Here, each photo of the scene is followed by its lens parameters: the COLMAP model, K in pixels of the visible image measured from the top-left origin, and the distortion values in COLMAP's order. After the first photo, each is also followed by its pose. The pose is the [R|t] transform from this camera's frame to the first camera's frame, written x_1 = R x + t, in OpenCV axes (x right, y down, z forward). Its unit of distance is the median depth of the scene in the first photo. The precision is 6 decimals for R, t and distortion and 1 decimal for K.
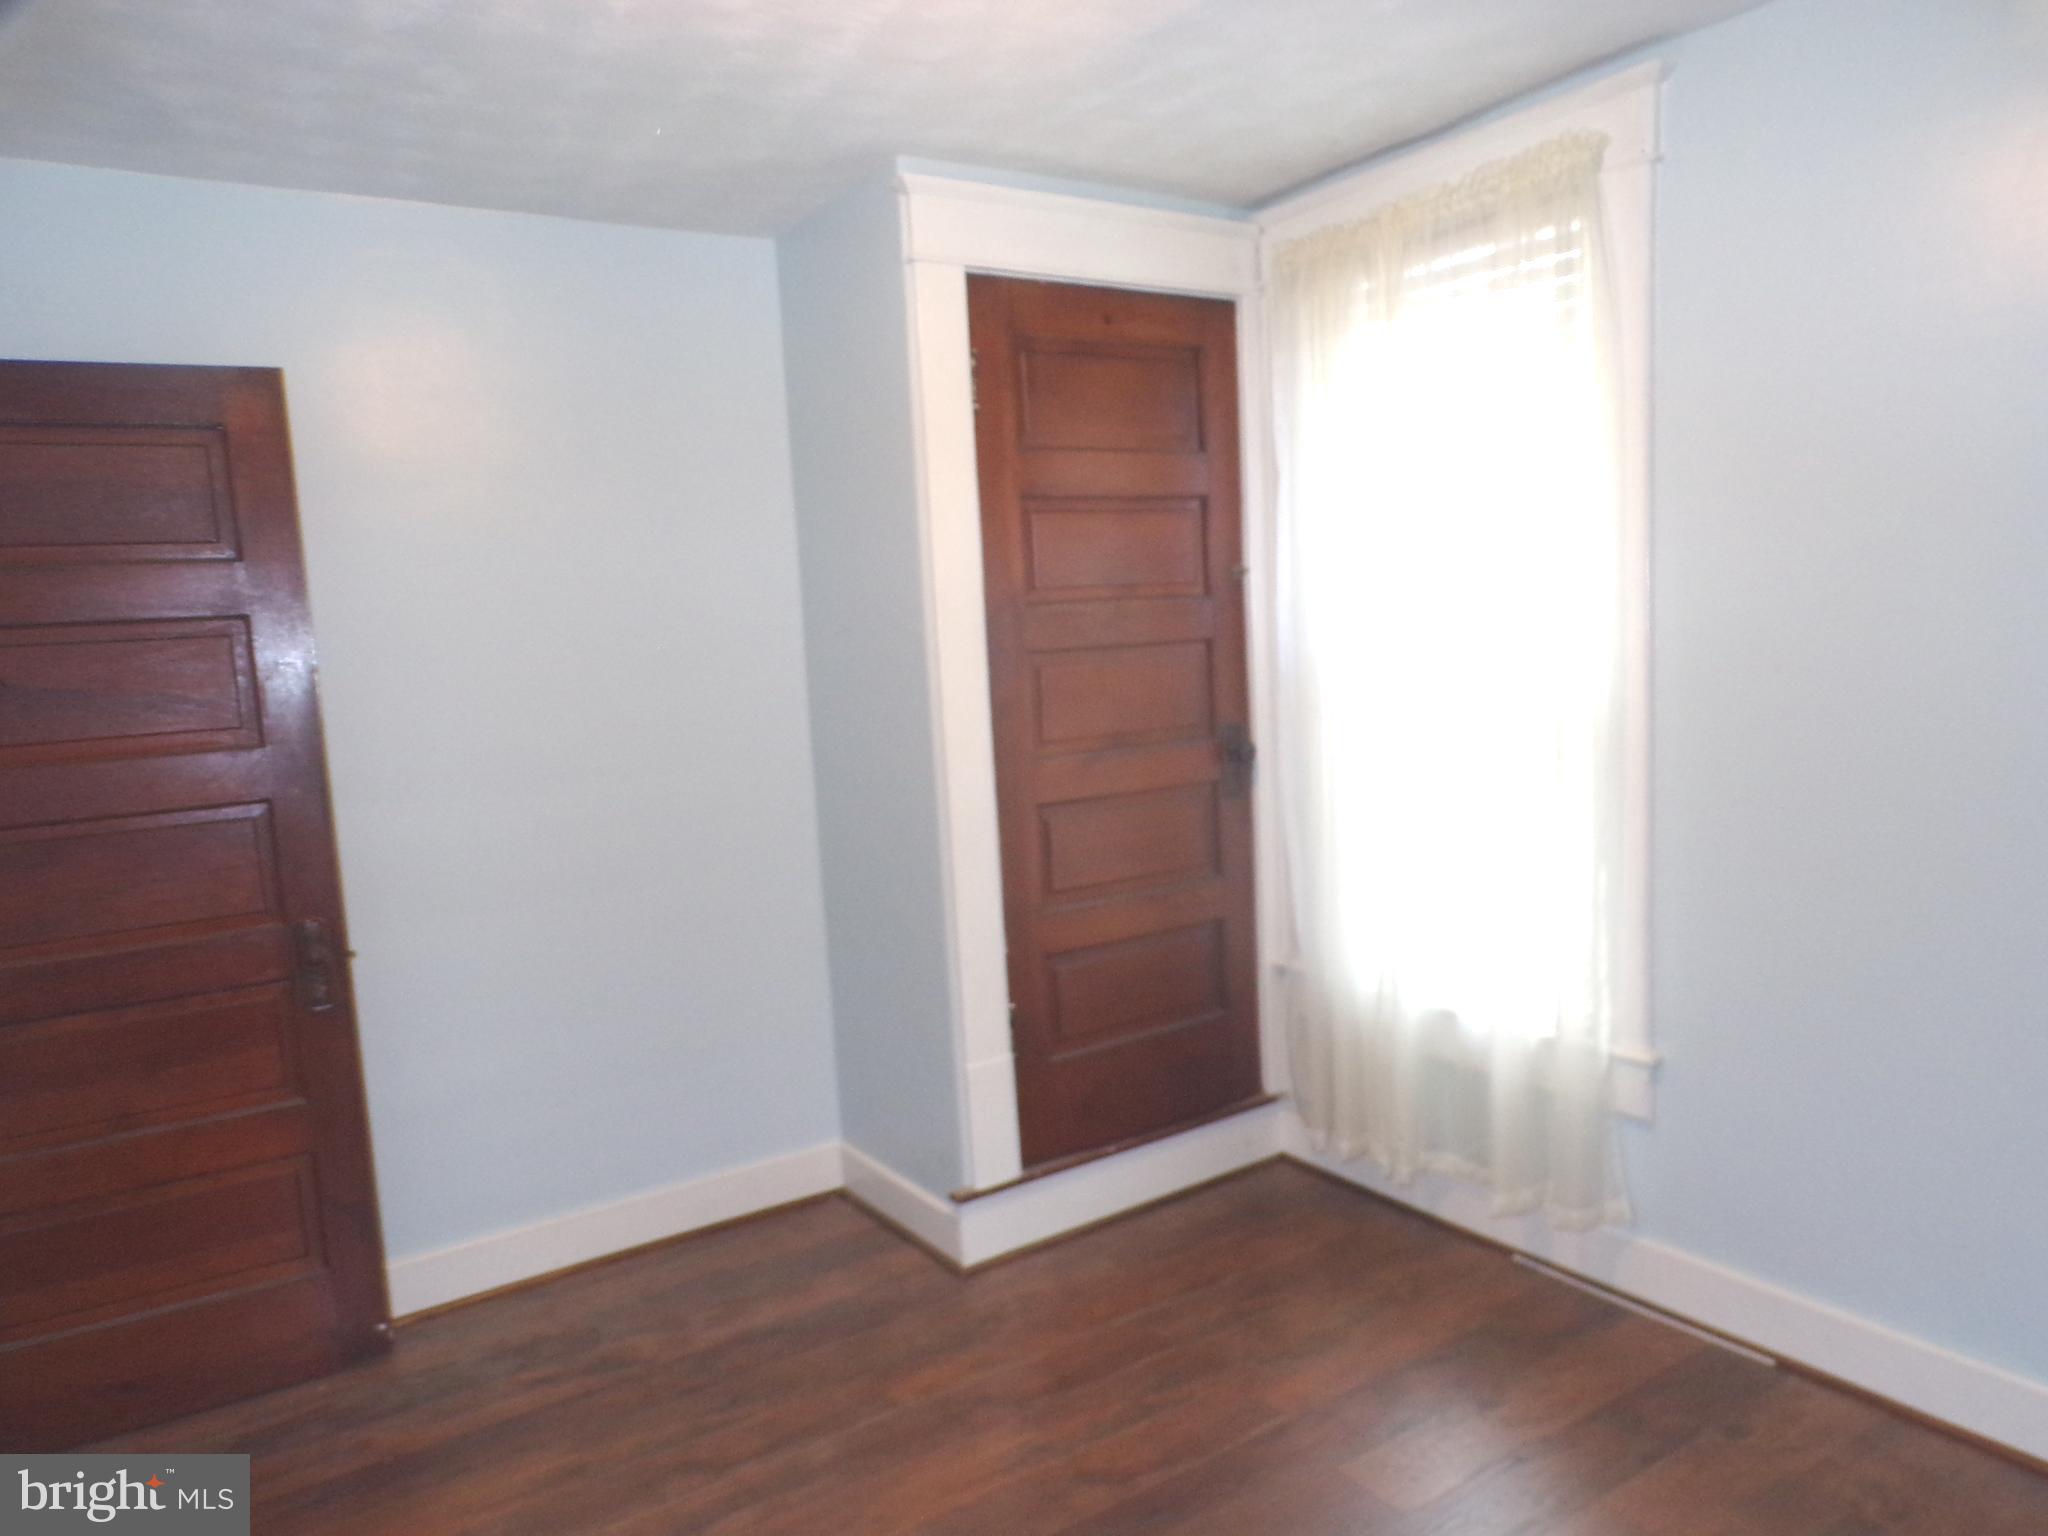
lens RADIAL K [[1392.0, 0, 1021.9], [0, 1392.0, 781.8], [0, 0, 1]] dist [-0.009434, 0.001011]
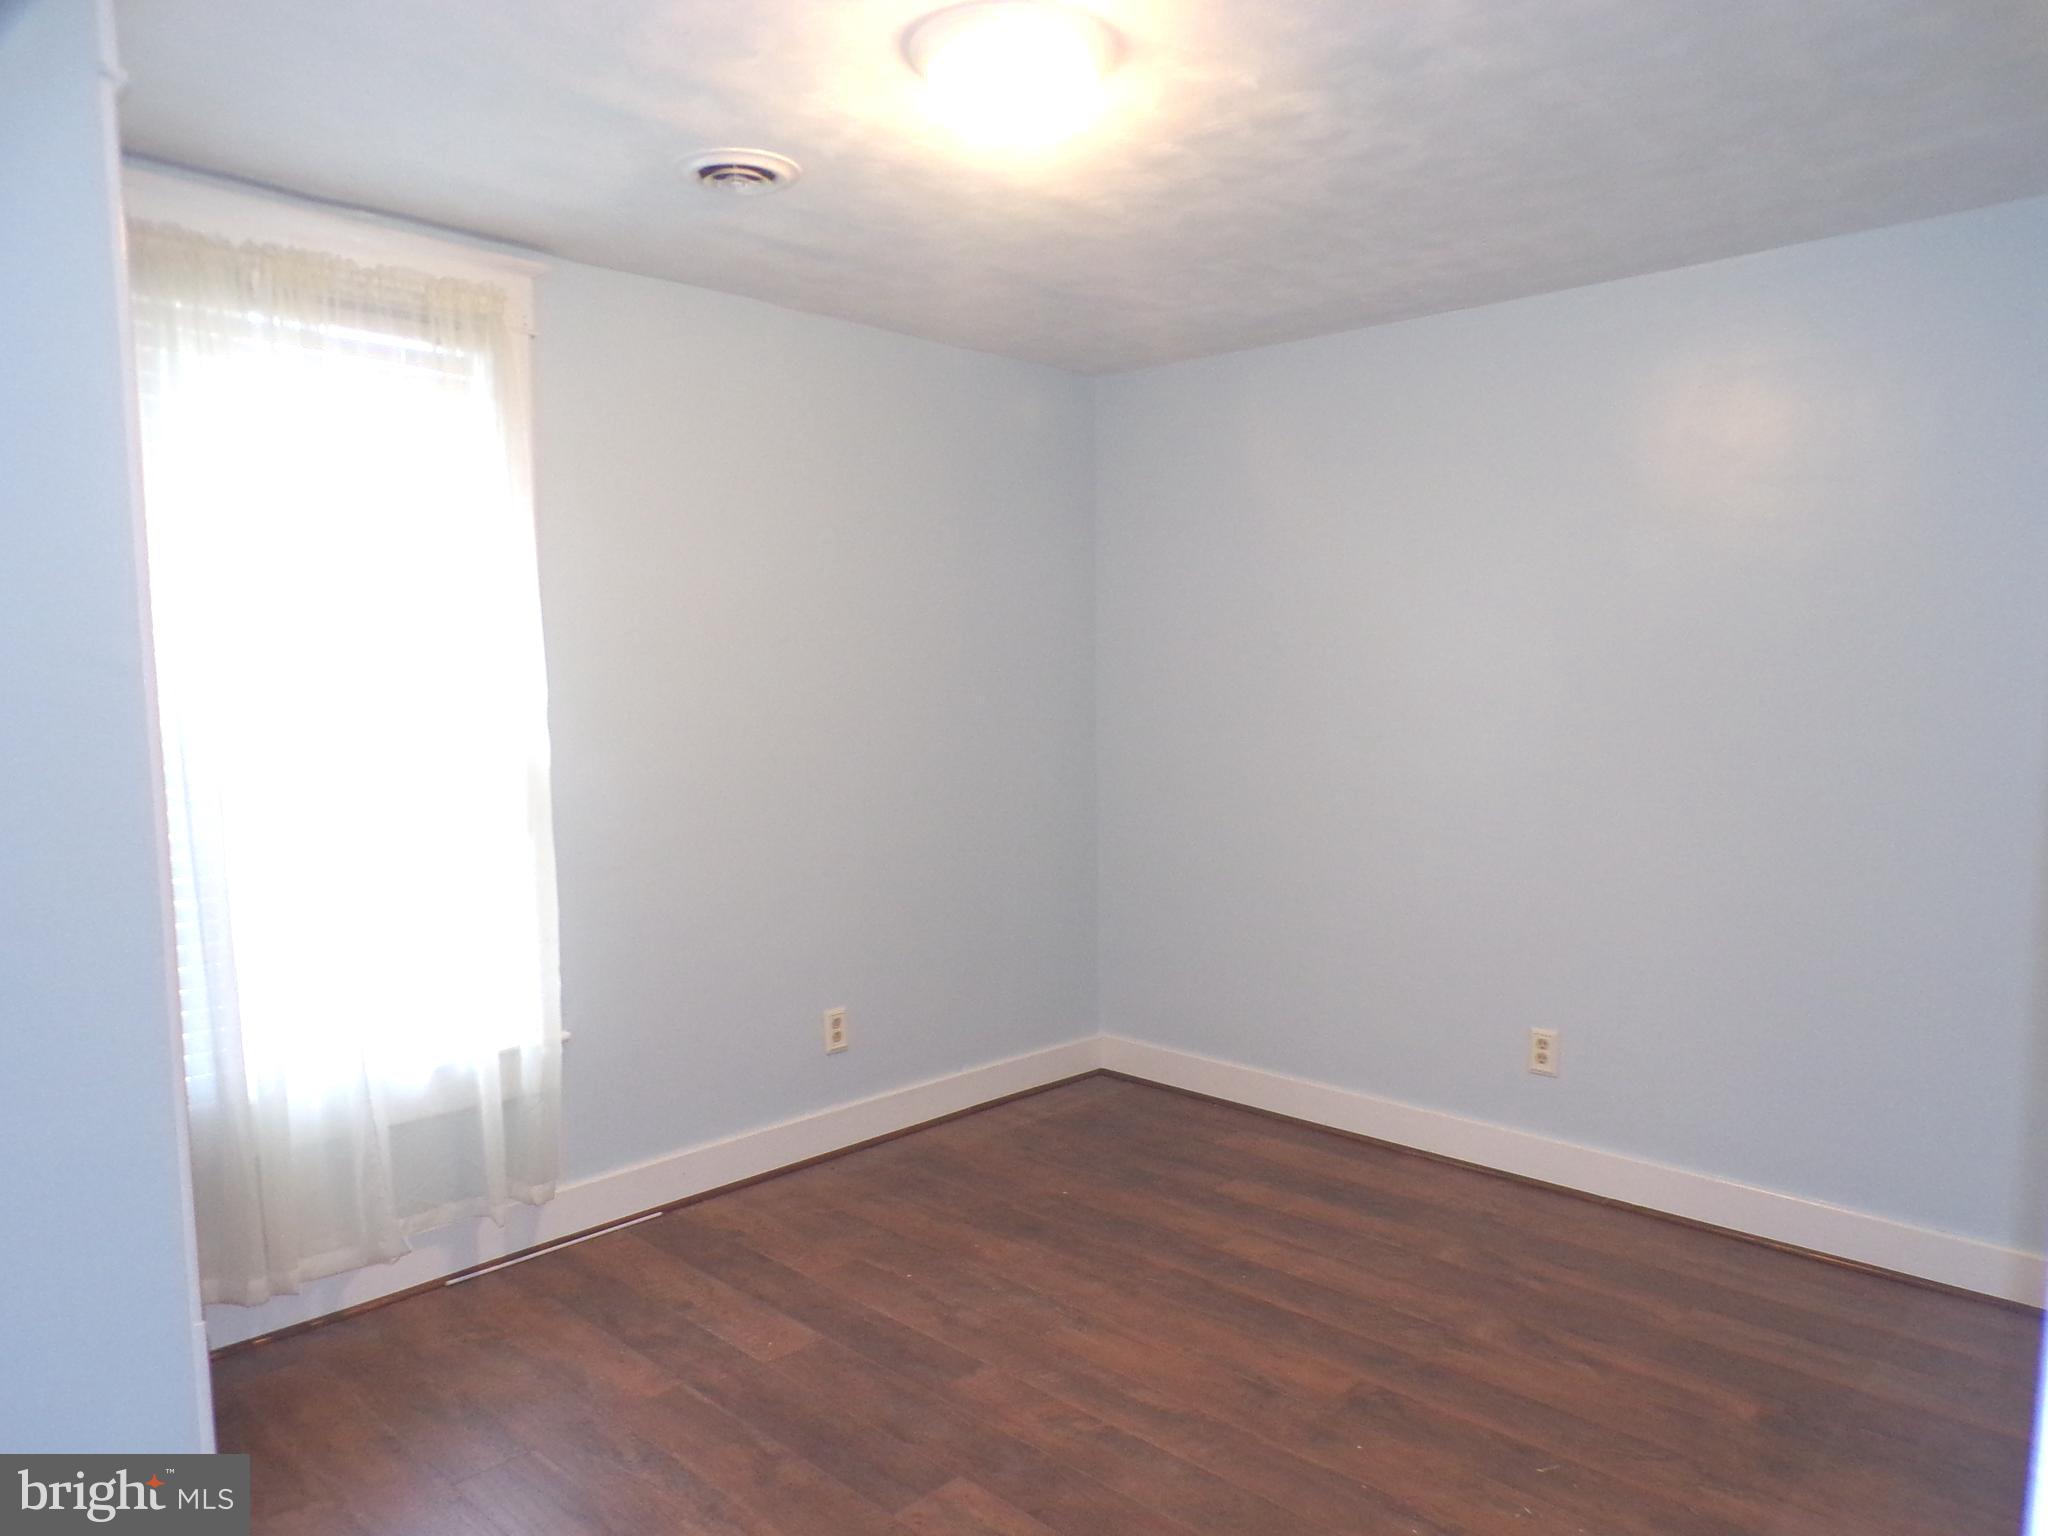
lens RADIAL K [[1378.1, 0, 1022.6], [0, 1378.1, 799.4], [0, 0, 1]] dist [-0.014202, 0.004165]
pose [[-0.226720, -0.019514, 0.973764, -0.848478], [0.141621, 0.988513, 0.052783, -0.018032], [-0.963608, 0.149873, -0.221352, 0.843352]]
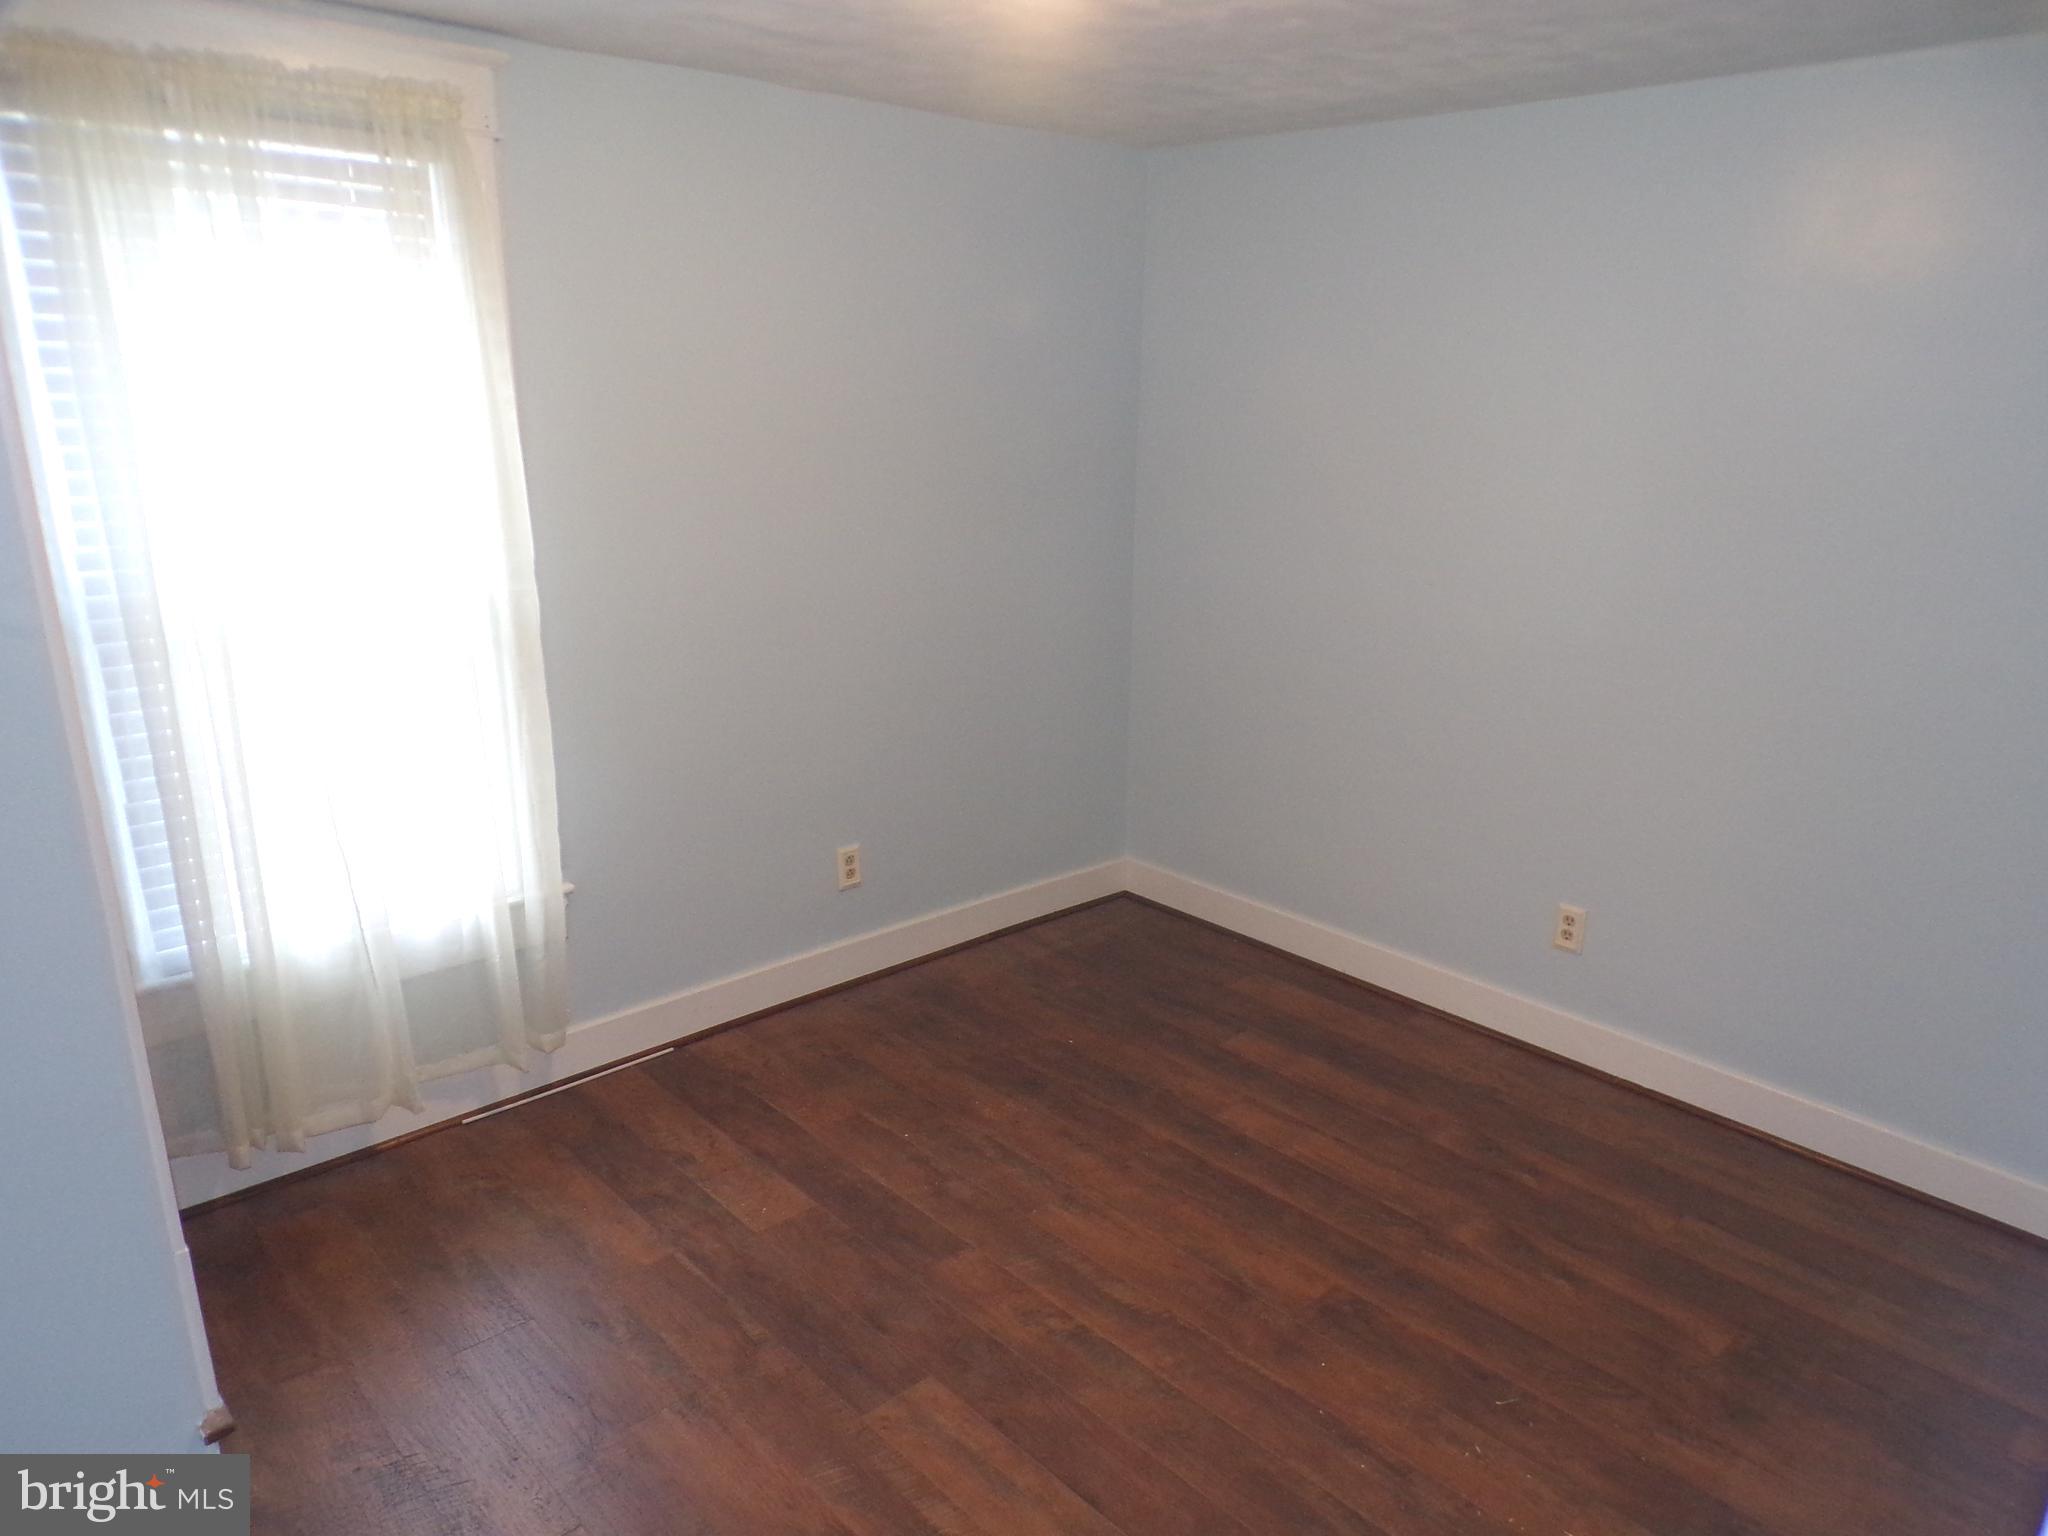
lens RADIAL K [[1378.1, 0, 1022.6], [0, 1378.1, 799.4], [0, 0, 1]] dist [-0.014202, 0.004165]
pose [[-0.172907, -0.230717, 0.957535, -0.787587], [0.118556, 0.960234, 0.252775, -0.139989], [-0.977777, 0.157228, -0.138678, 0.758696]]
